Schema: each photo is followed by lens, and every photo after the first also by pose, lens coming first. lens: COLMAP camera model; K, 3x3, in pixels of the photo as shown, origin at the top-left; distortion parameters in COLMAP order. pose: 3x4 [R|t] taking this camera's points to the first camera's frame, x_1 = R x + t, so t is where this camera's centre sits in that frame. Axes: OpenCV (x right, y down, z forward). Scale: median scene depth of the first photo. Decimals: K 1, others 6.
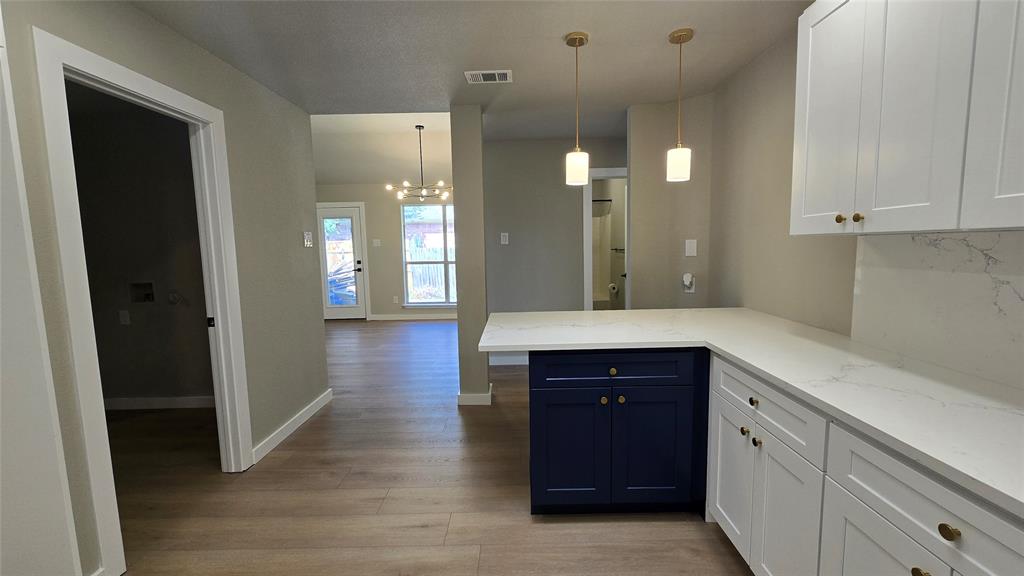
lens RADIAL K [[416.9, 0, 519.9], [0, 416.9, 286.7], [0, 0, 1]] dist [0.000370, 0.000720]
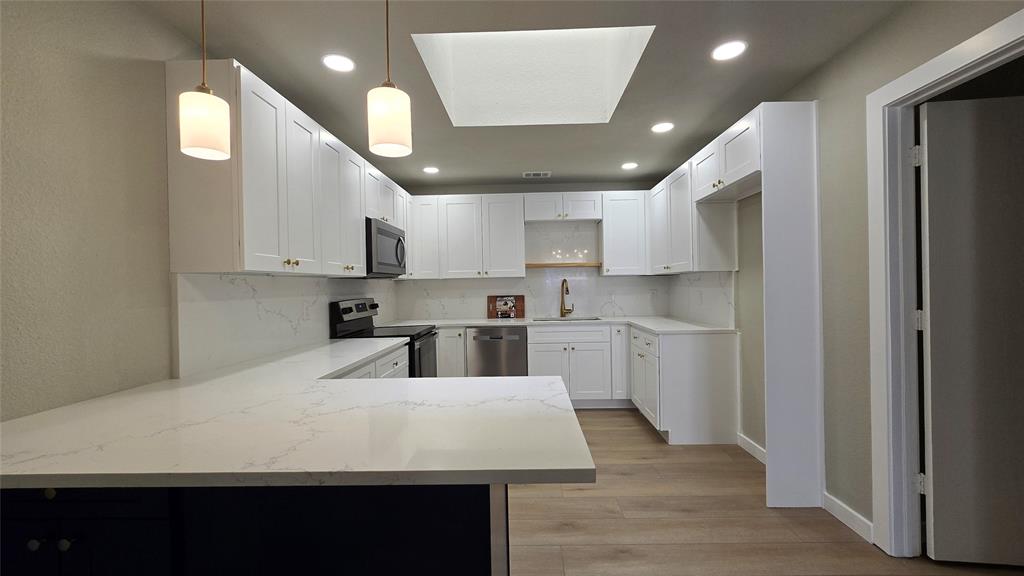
lens RADIAL K [[416.9, 0, 519.9], [0, 416.9, 286.7], [0, 0, 1]] dist [0.000370, 0.000720]
pose [[-0.999016, 0.038366, 0.022243, -0.052723], [0.040483, 0.993732, 0.104200, -0.227307], [-0.018106, 0.104998, -0.994308, 2.795669]]
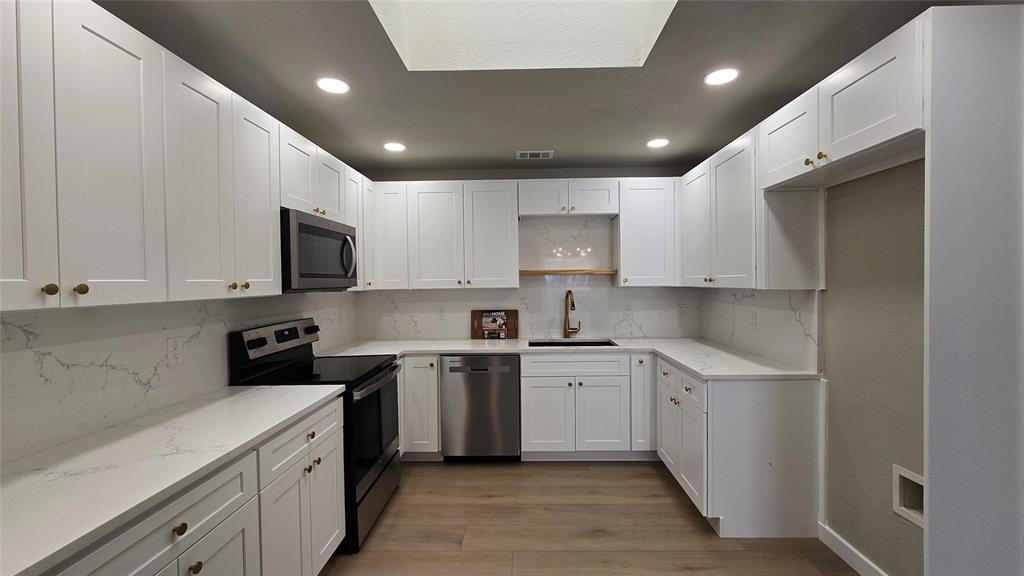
lens RADIAL K [[416.9, 0, 519.9], [0, 416.9, 286.7], [0, 0, 1]] dist [0.000370, 0.000720]
pose [[-0.999309, 0.030690, 0.020979, -0.086722], [0.032908, 0.992803, 0.115145, -0.261920], [-0.017294, 0.115756, -0.993127, 1.998809]]
